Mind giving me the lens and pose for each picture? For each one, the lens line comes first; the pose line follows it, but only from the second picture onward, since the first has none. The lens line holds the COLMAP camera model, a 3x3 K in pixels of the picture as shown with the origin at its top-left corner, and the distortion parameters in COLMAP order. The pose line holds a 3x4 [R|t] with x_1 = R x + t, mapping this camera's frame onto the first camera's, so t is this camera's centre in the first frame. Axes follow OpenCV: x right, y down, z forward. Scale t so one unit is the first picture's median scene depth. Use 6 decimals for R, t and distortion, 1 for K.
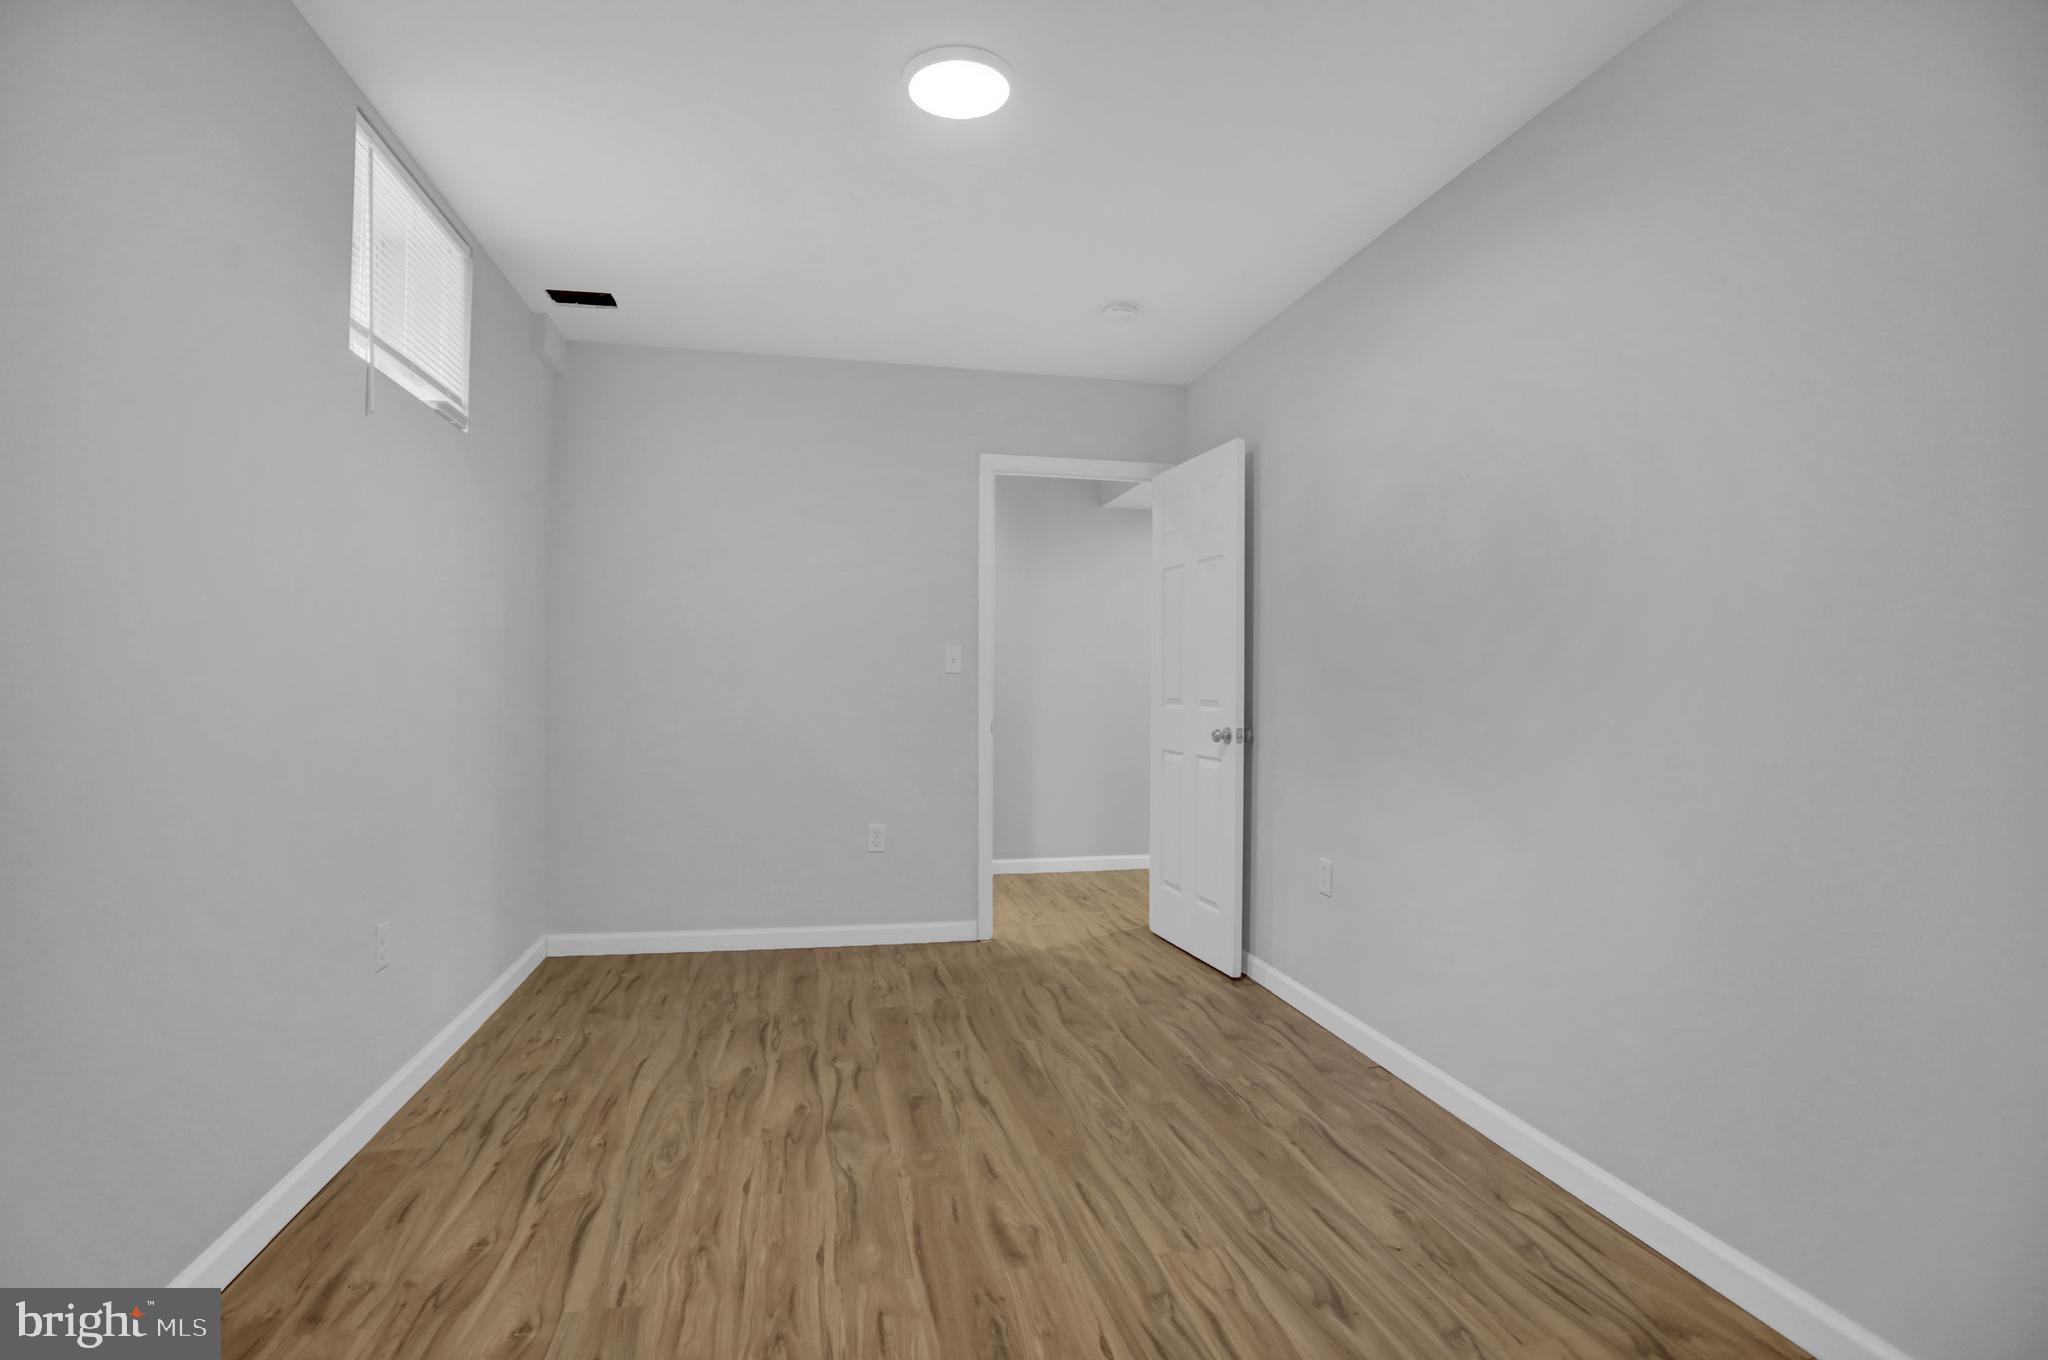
lens RADIAL K [[989.3, 0, 1024.0], [0, 989.3, 680.0], [0, 0, 1]] dist [-0.073795, 0.029895]
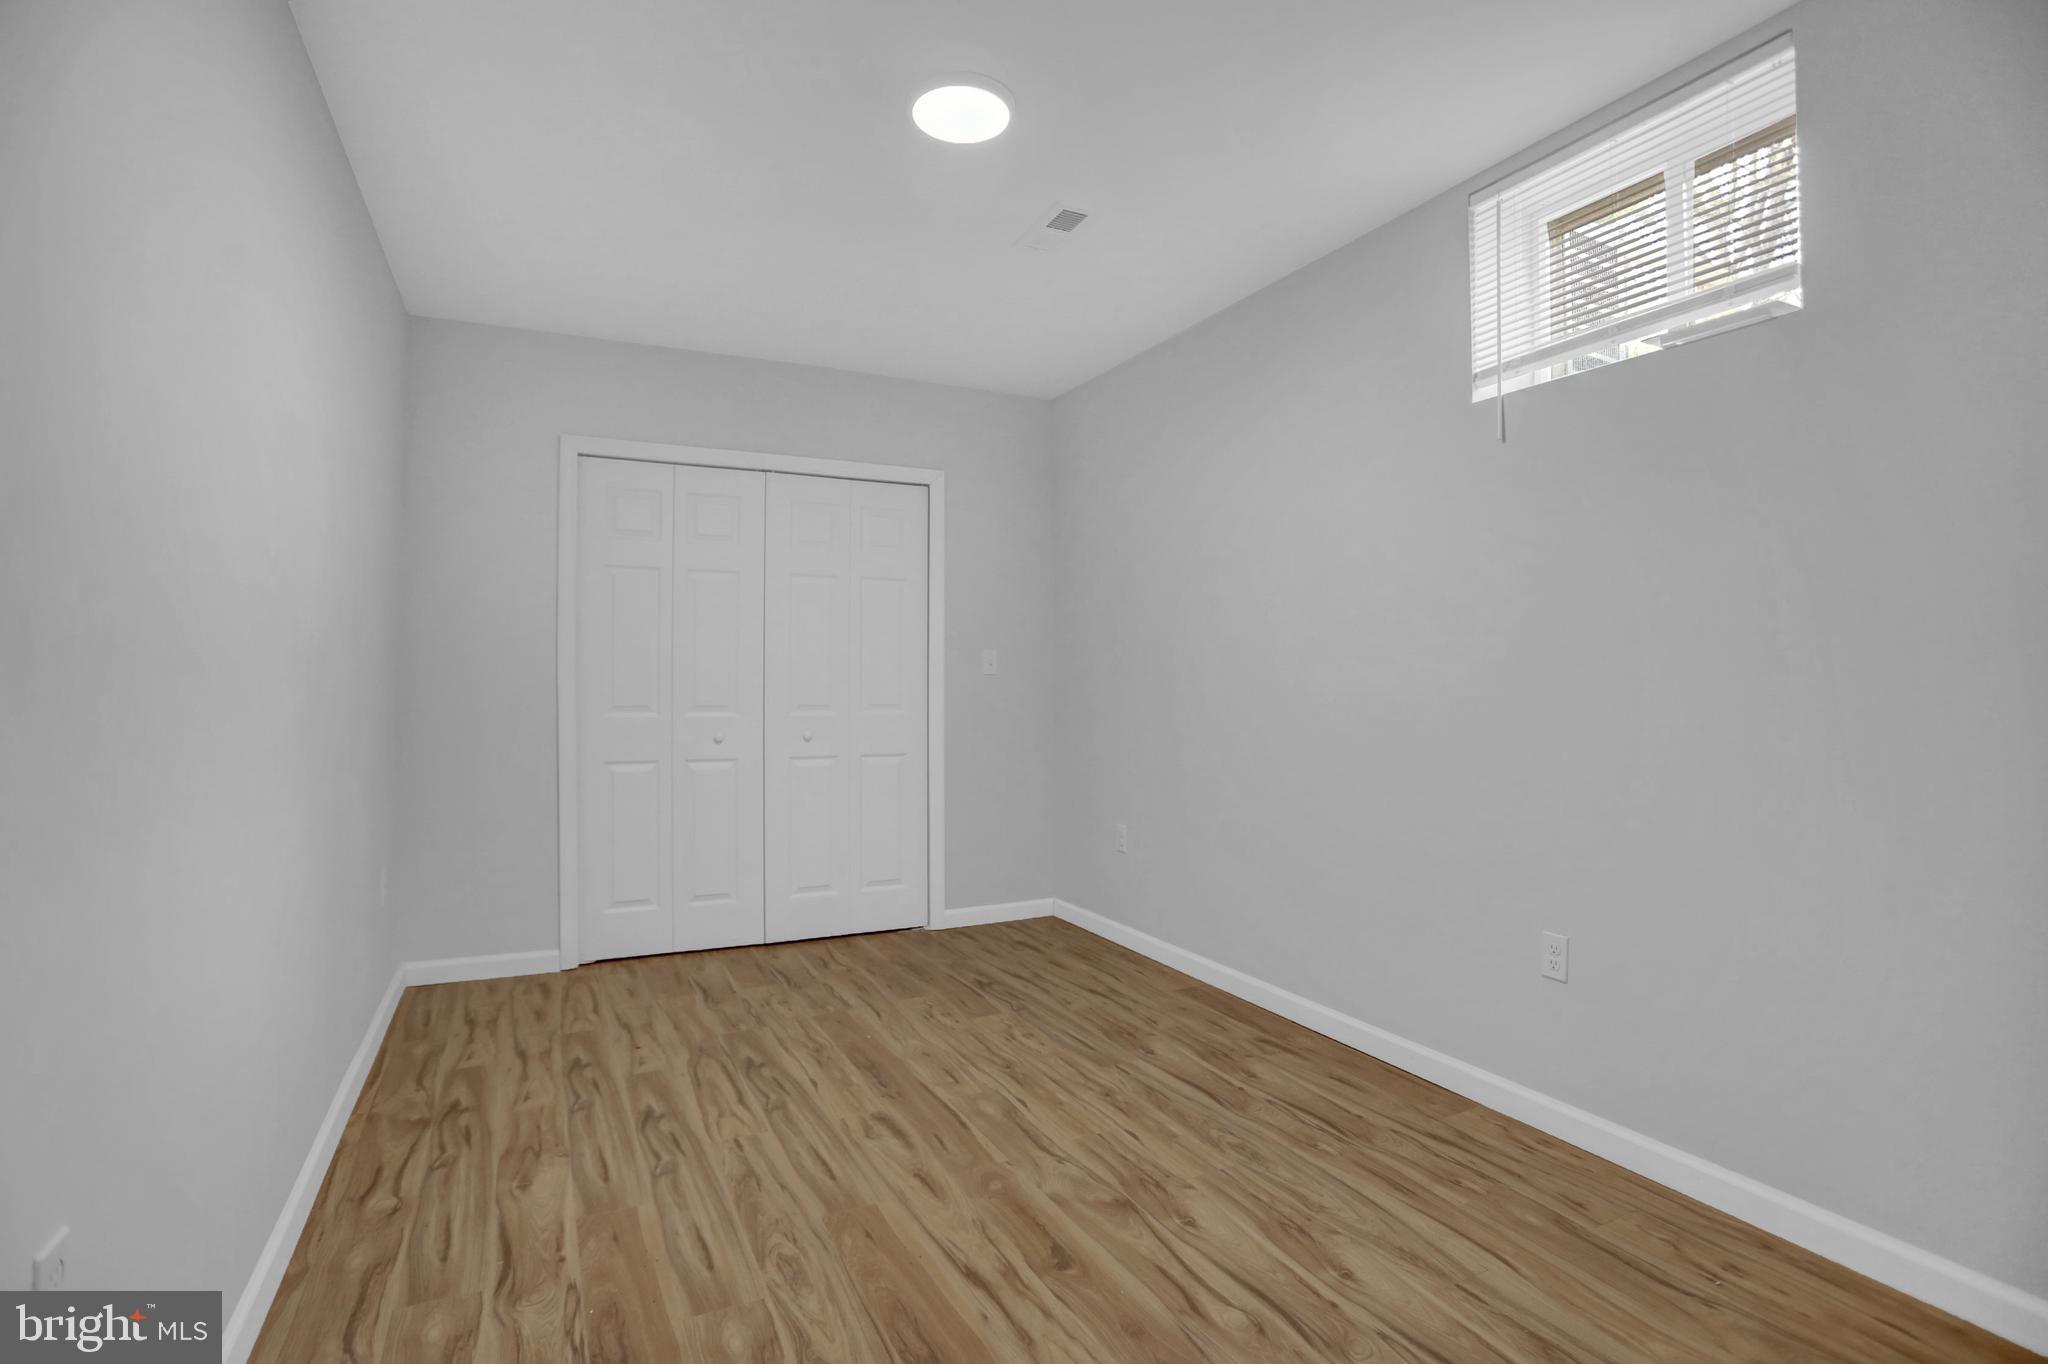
lens RADIAL K [[989.3, 0, 1024.0], [0, 989.3, 682.0], [0, 0, 1]] dist [-0.073795, 0.029895]
pose [[-0.967679, -0.008185, -0.252053, 0.120724], [-0.007668, 0.999966, -0.003033, 0.002784], [0.252069, -0.001002, -0.967709, 1.999092]]
